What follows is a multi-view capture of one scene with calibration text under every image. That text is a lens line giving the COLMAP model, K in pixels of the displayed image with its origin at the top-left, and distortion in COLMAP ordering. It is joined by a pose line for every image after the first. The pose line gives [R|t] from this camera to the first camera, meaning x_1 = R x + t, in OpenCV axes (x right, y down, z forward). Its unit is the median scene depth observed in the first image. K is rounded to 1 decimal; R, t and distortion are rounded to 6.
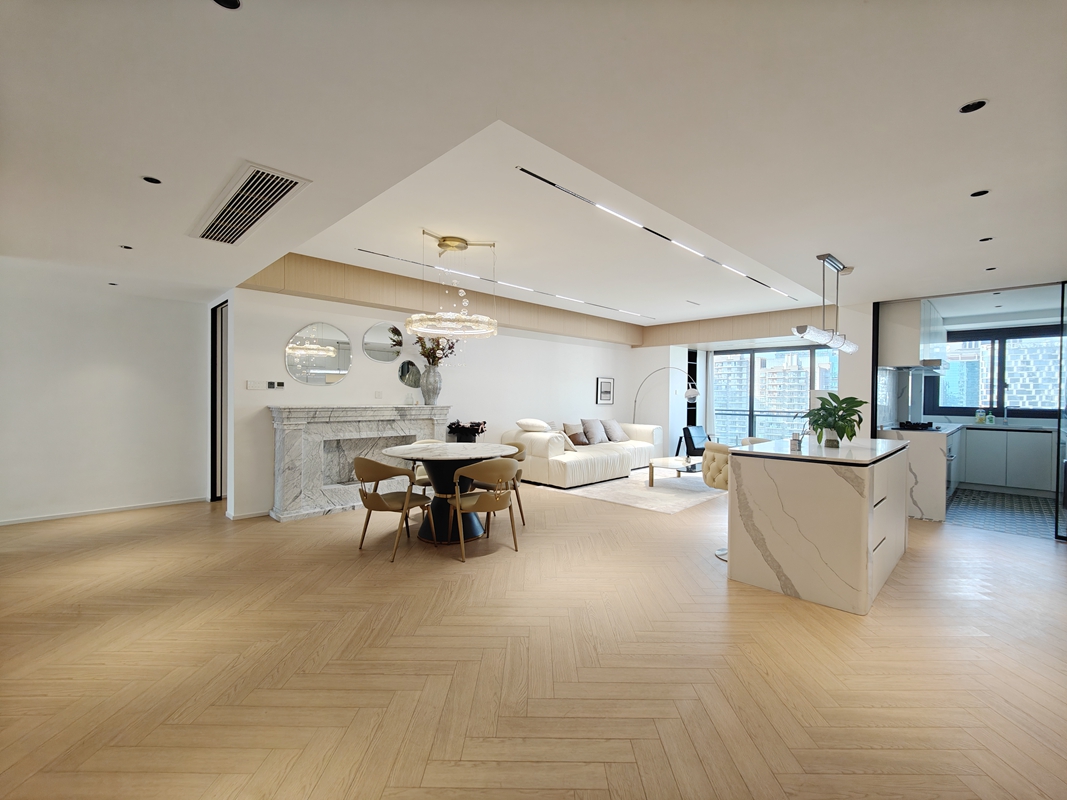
lens RADIAL K [[469.8, 0, 531.1], [0, 469.8, 399.9], [0, 0, 1]] dist [0.007832, -0.005920]
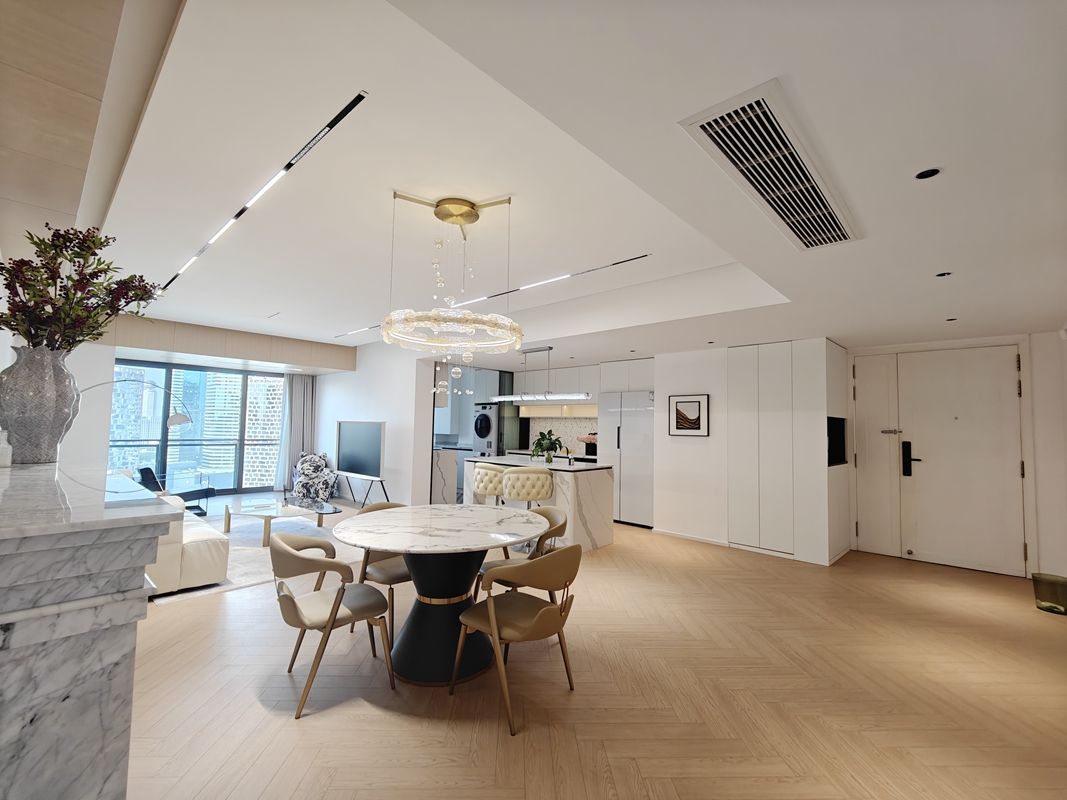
lens RADIAL K [[469.8, 0, 531.4], [0, 469.8, 401.7], [0, 0, 1]] dist [0.007832, -0.005920]
pose [[-0.042495, 0.039307, 0.998323, -1.180600], [-0.012797, 0.999122, -0.039883, -0.056208], [-0.999015, -0.014470, -0.041955, 1.294440]]
